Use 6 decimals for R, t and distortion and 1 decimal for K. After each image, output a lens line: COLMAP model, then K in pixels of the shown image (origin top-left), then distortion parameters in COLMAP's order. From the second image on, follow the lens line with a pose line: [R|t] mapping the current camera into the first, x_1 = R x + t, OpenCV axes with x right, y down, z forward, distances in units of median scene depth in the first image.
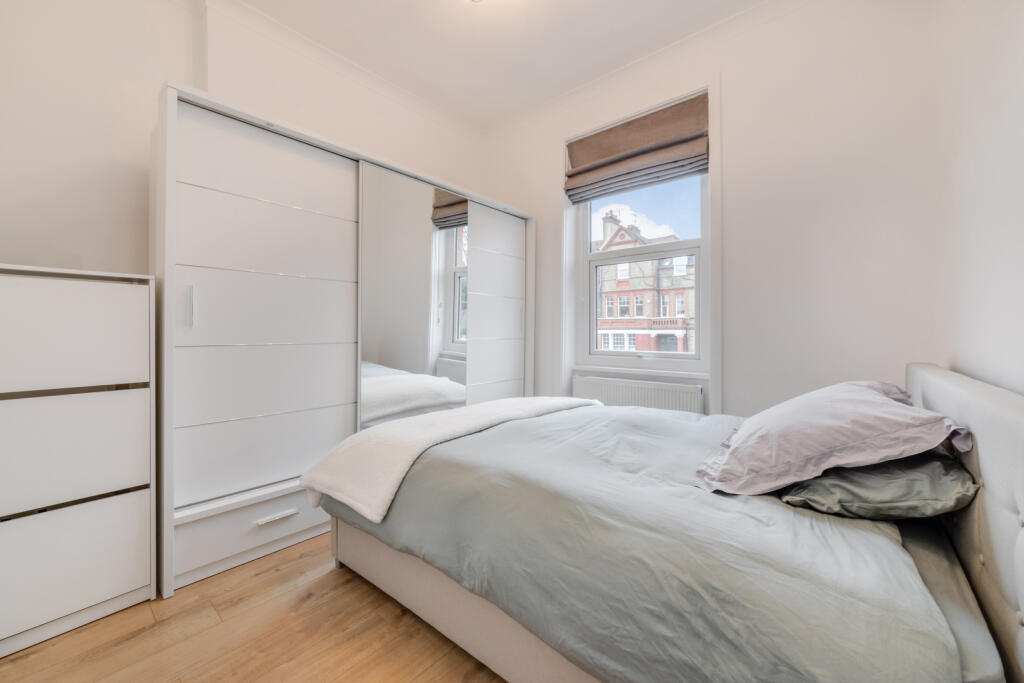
lens RADIAL K [[414.9, 0, 502.8], [0, 414.9, 337.1], [0, 0, 1]] dist [0.003057, 0.000267]
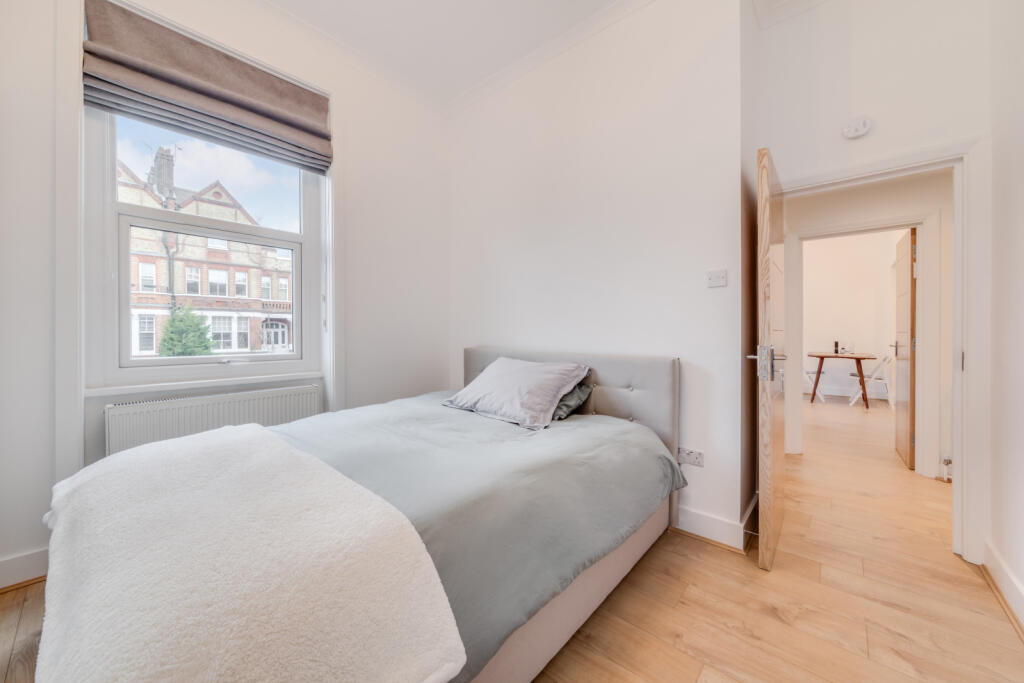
lens RADIAL K [[414.9, 0, 502.8], [0, 414.9, 337.1], [0, 0, 1]] dist [0.003057, 0.000267]
pose [[-0.029171, -0.009152, 0.999533, -0.101116], [0.012600, 0.999875, 0.009523, -0.000173], [-0.999495, 0.012872, -0.029052, 0.110187]]
